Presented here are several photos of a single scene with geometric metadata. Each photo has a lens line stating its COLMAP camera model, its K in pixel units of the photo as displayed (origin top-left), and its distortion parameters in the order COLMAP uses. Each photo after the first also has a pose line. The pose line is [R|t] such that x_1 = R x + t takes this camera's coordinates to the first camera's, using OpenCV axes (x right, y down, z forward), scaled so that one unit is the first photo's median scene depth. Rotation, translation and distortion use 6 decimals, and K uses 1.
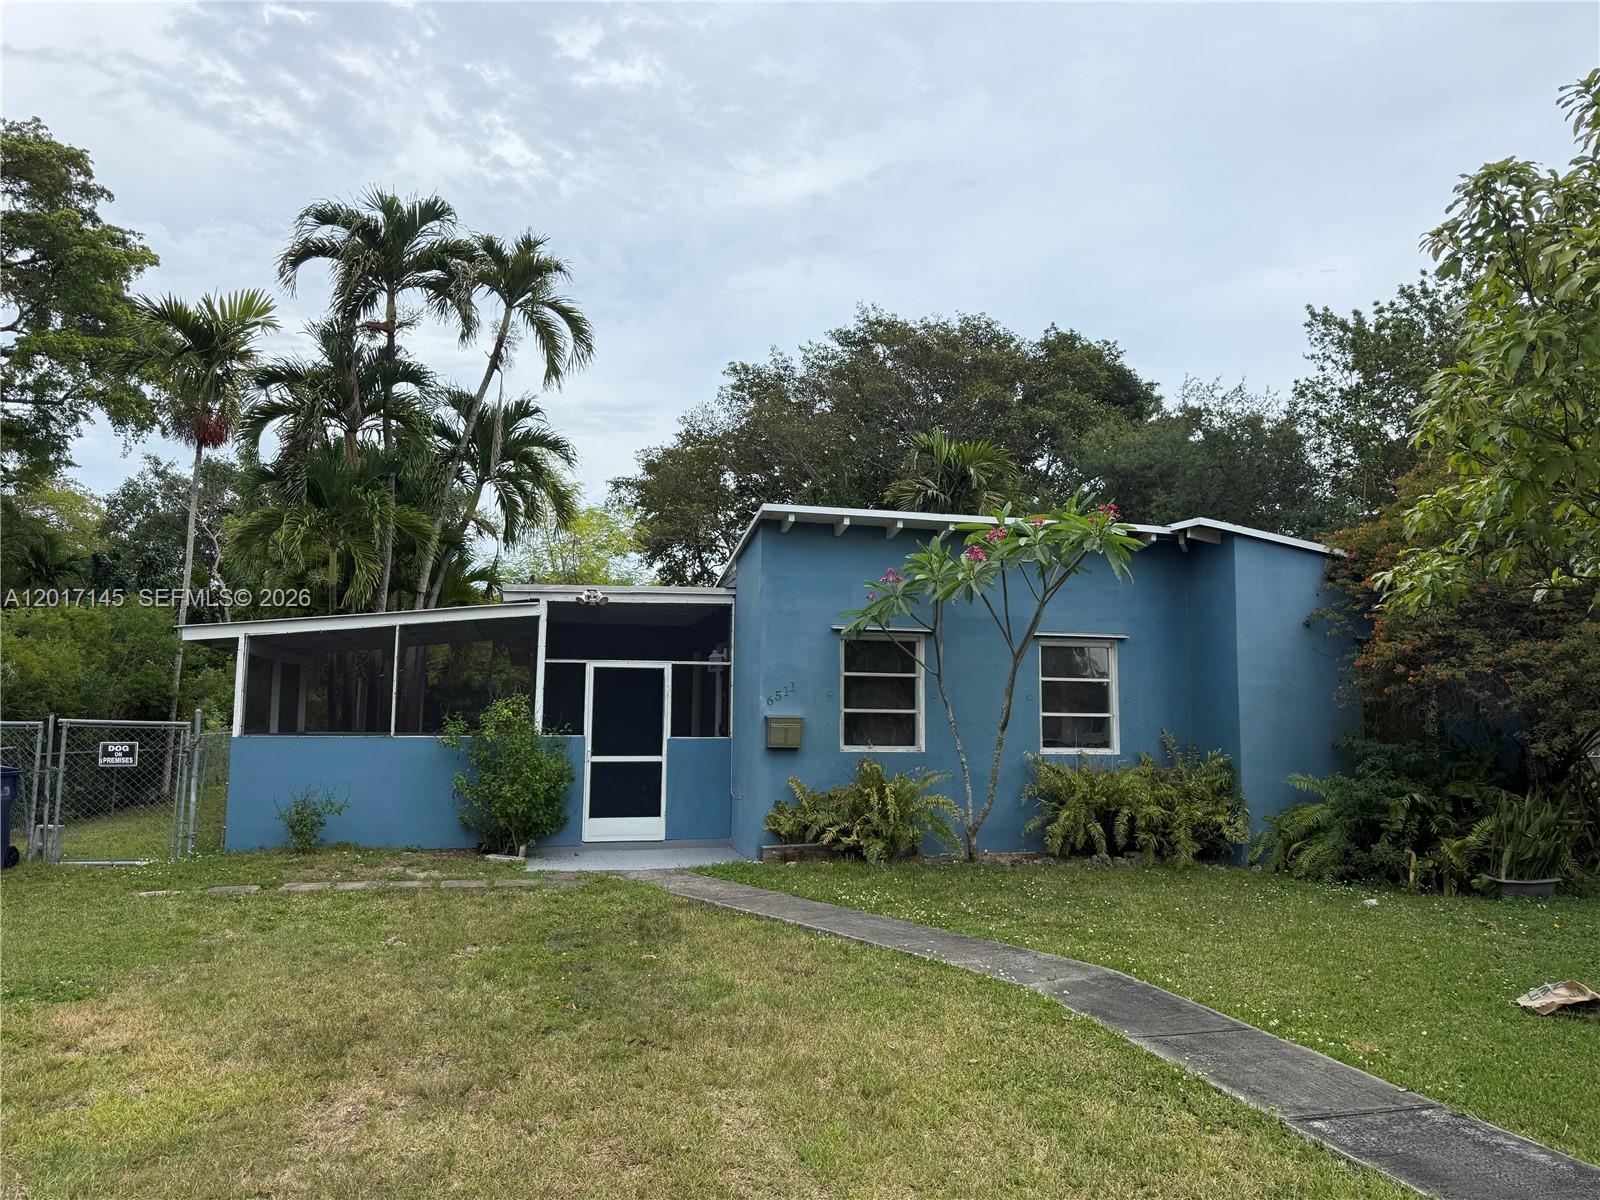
lens RADIAL K [[1105.7, 0, 800.0], [0, 1105.7, 600.0], [0, 0, 1]] dist [0.071964, -0.079042]
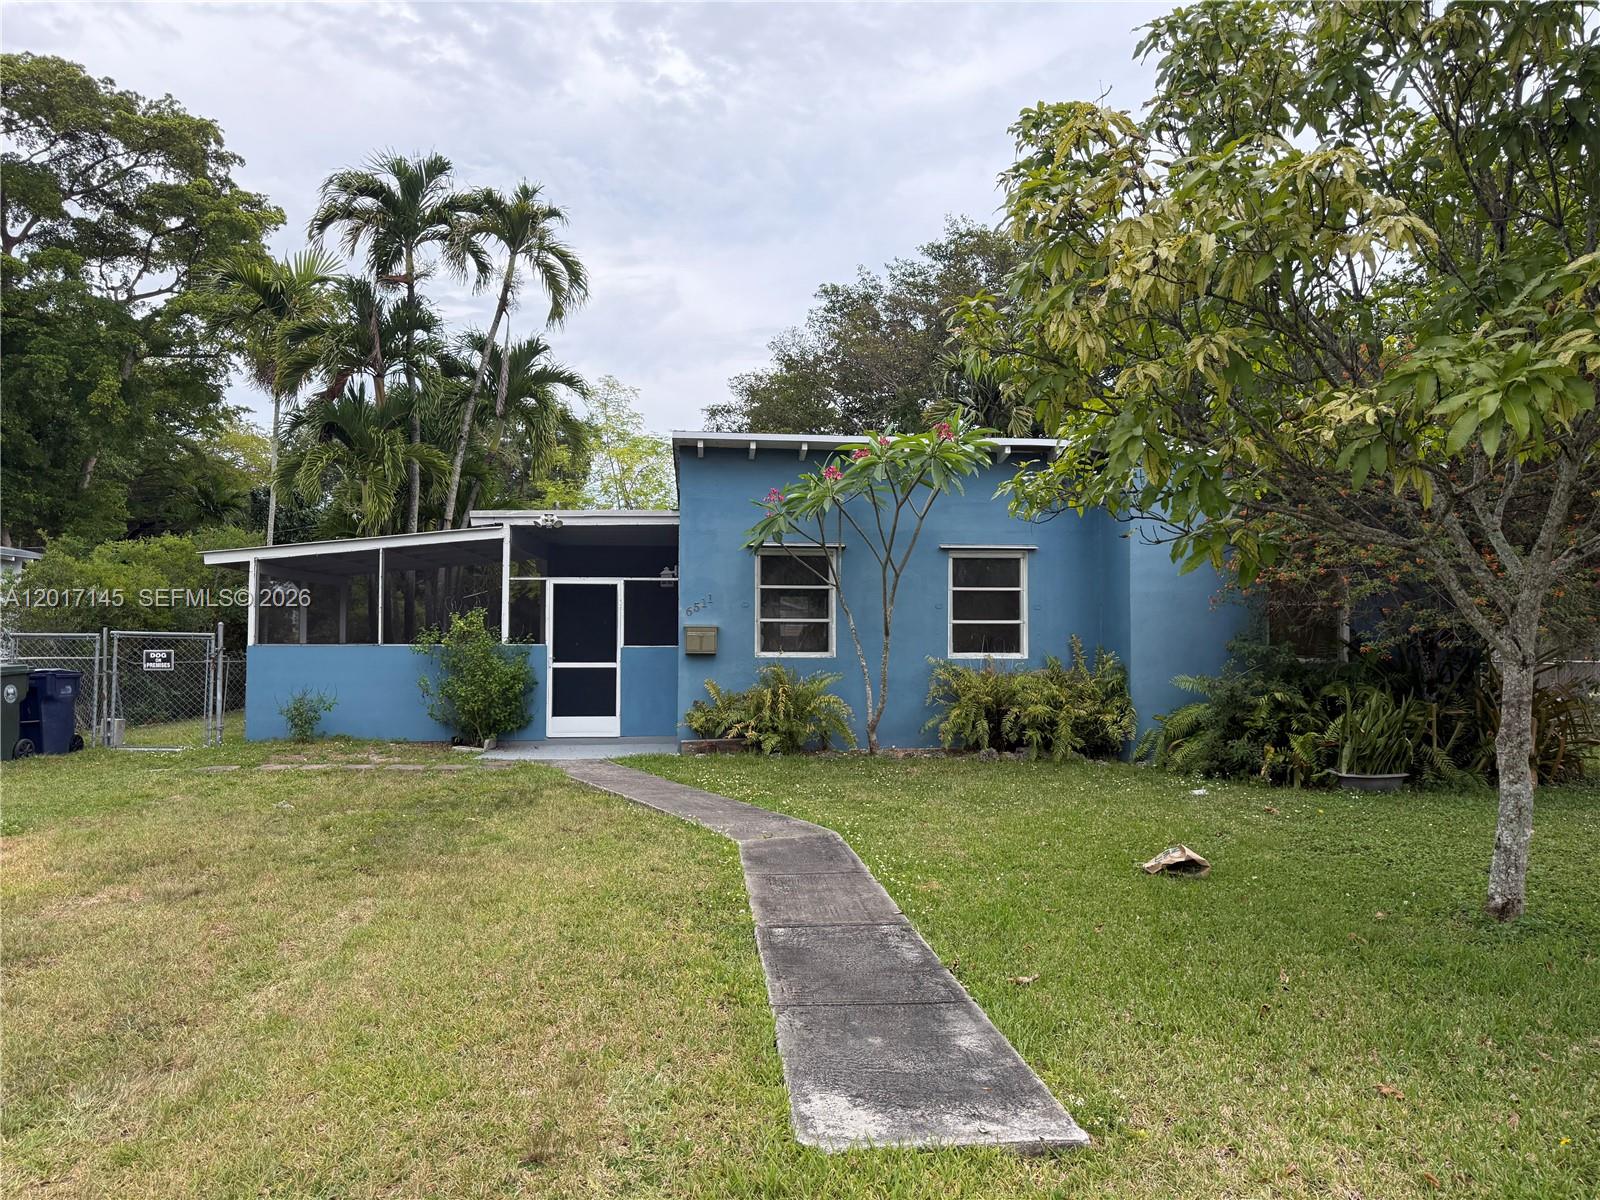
lens RADIAL K [[1105.7, 0, 800.0], [0, 1105.7, 600.0], [0, 0, 1]] dist [0.071964, -0.079042]
pose [[0.987804, -0.011903, -0.155244, 0.235240], [0.022925, 0.997325, 0.069403, 0.005097], [0.154003, -0.072115, 0.985435, -0.065940]]
